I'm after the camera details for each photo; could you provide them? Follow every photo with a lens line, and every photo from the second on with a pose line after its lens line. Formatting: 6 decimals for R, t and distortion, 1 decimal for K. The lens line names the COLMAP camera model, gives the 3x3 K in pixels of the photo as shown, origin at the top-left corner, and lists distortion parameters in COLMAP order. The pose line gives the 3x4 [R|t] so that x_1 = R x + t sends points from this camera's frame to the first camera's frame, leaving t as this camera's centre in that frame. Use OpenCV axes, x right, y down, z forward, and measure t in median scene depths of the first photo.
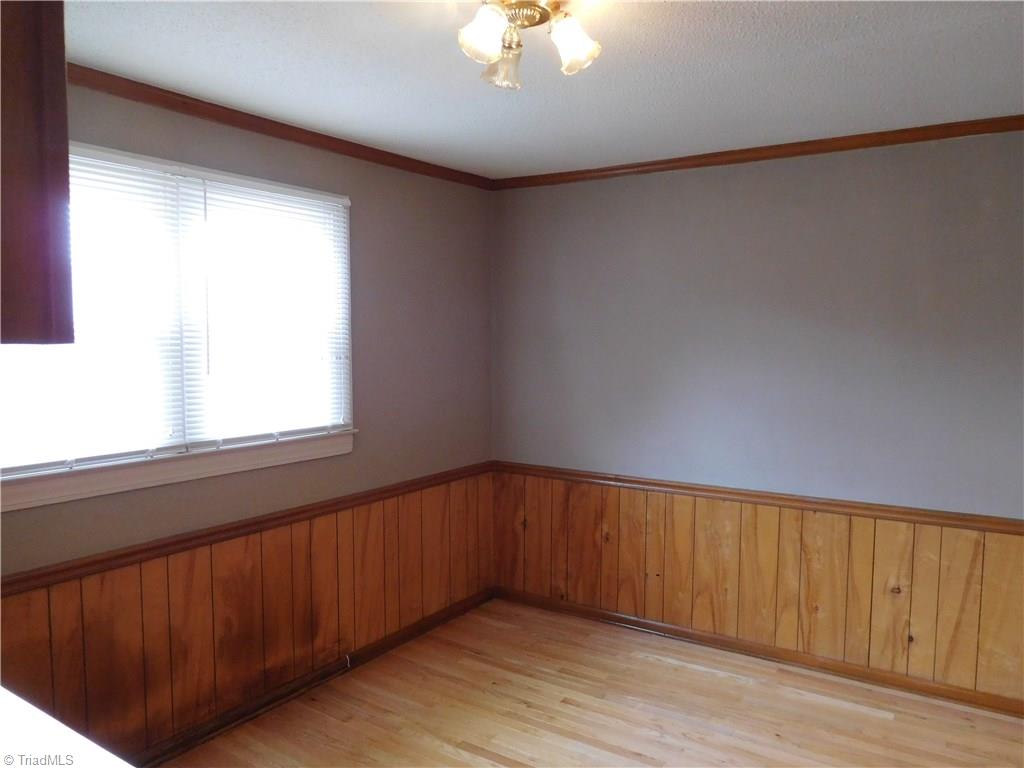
lens RADIAL K [[767.0, 0, 514.9], [0, 767.0, 387.4], [0, 0, 1]] dist [-0.007436, -0.001764]
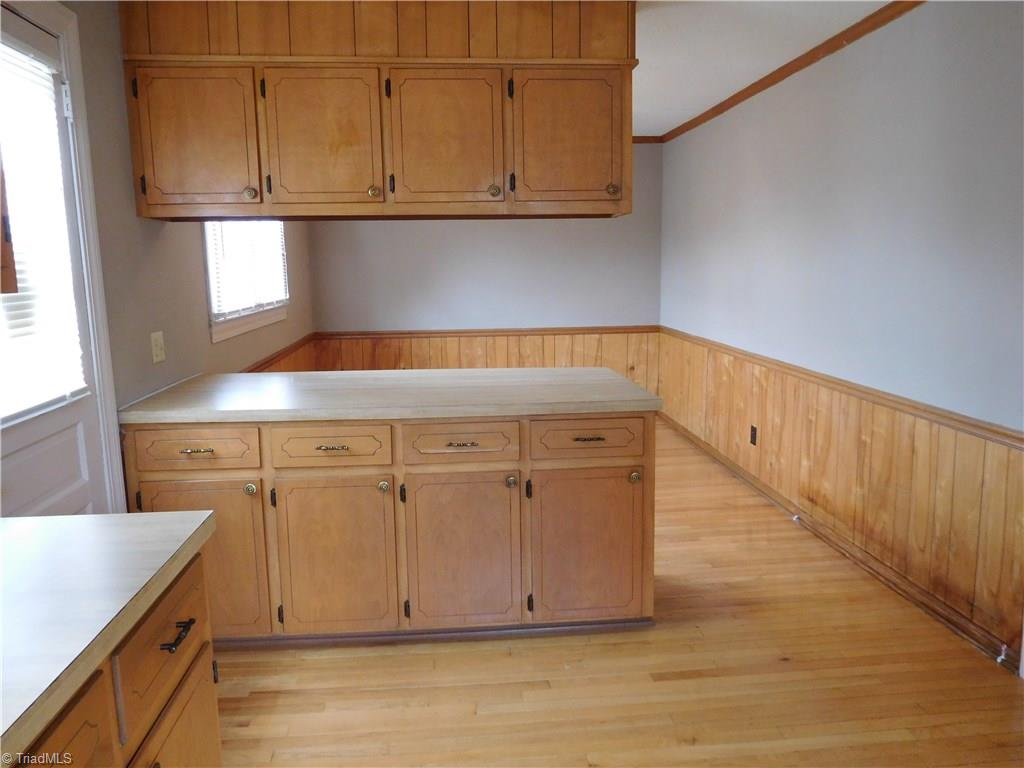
lens RADIAL K [[767.0, 0, 508.6], [0, 767.0, 380.5], [0, 0, 1]] dist [-0.007436, -0.001764]
pose [[0.785253, -0.108544, 0.609586, -0.825704], [0.061002, 0.993287, 0.098284, 0.086235], [-0.616162, -0.039992, 0.786603, -0.474721]]
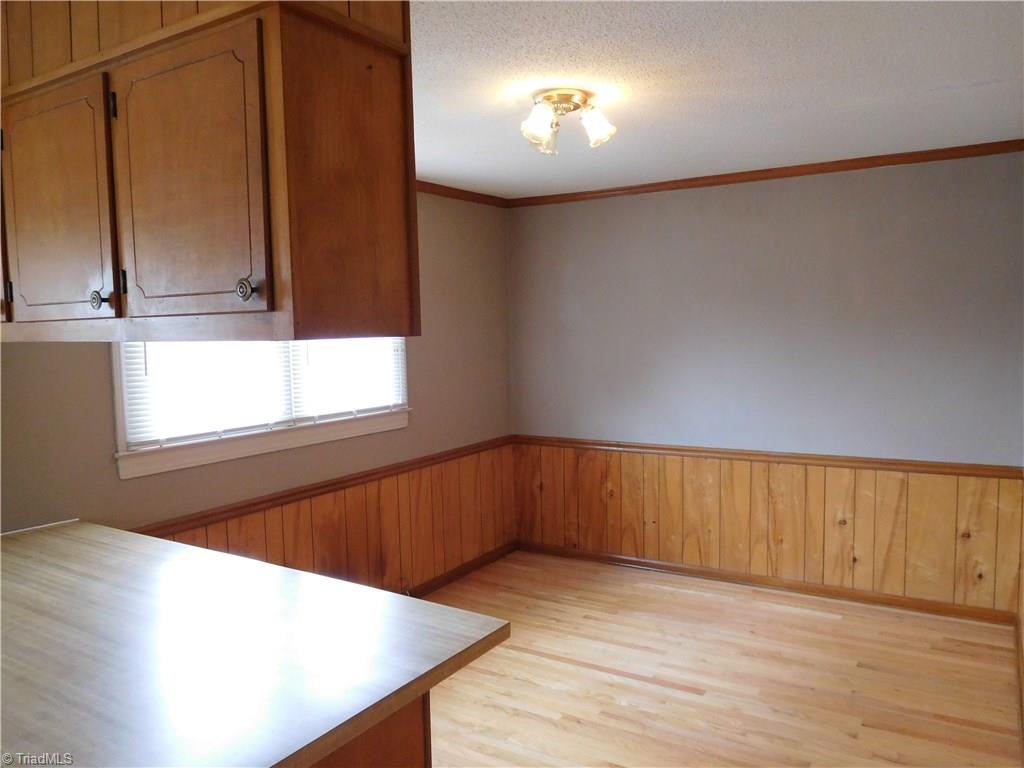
lens RADIAL K [[767.0, 0, 515.8], [0, 767.0, 386.2], [0, 0, 1]] dist [-0.007436, -0.001764]
pose [[0.999209, -0.026611, 0.029536, -0.074597], [0.026403, 0.999624, 0.007382, 0.015281], [-0.029721, -0.006596, 0.999536, -0.249723]]
